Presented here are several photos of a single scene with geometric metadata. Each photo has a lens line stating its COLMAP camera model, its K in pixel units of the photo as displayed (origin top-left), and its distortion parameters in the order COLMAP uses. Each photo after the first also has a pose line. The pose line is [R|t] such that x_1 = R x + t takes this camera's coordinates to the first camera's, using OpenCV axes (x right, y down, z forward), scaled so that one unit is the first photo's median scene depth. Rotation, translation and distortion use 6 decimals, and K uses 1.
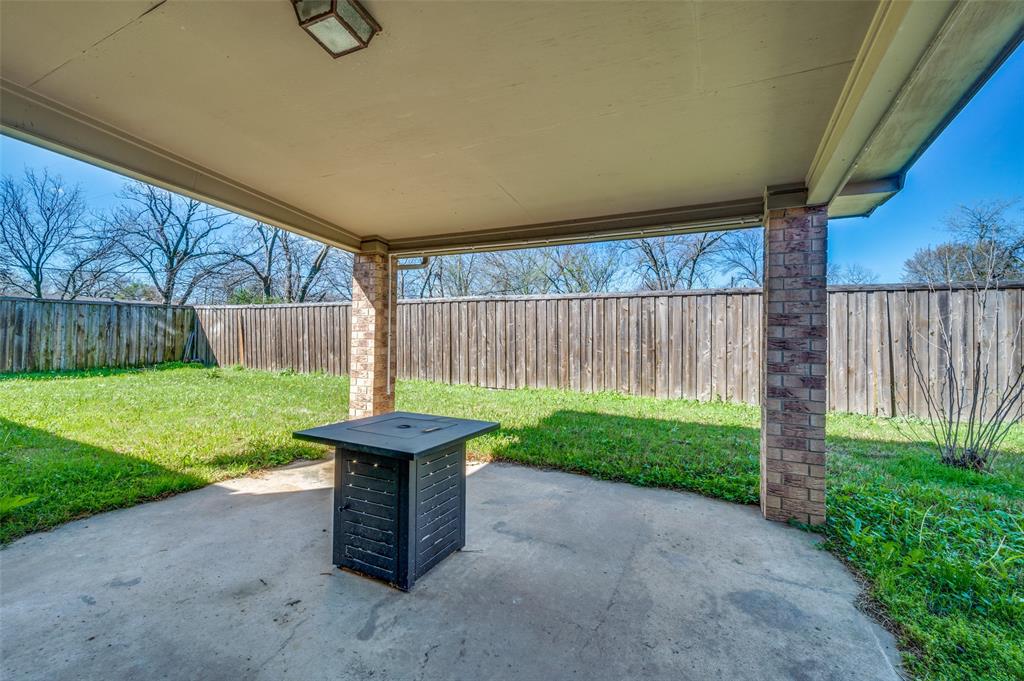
lens RADIAL K [[407.3, 0, 516.1], [0, 407.3, 336.9], [0, 0, 1]] dist [-0.003044, -0.000241]
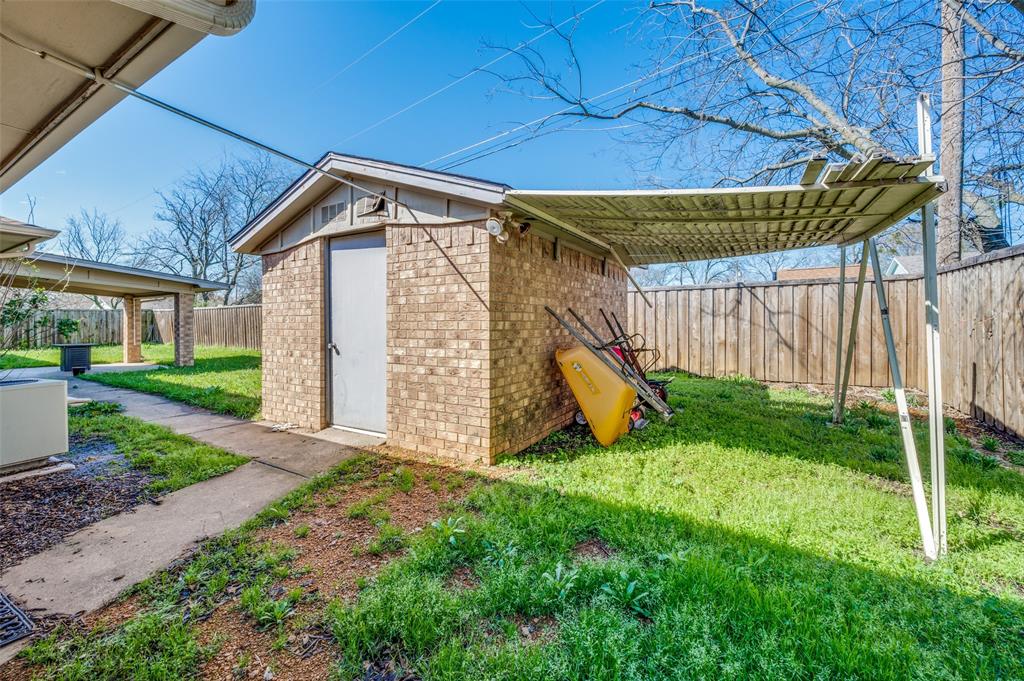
lens RADIAL K [[407.3, 0, 506.9], [0, 407.3, 332.8], [0, 0, 1]] dist [-0.003044, -0.000241]
pose [[0.994116, -0.004182, -0.108236, 0.956737], [0.005549, 0.999909, 0.012327, 0.008102], [0.108175, -0.012855, 0.994049, -0.583271]]
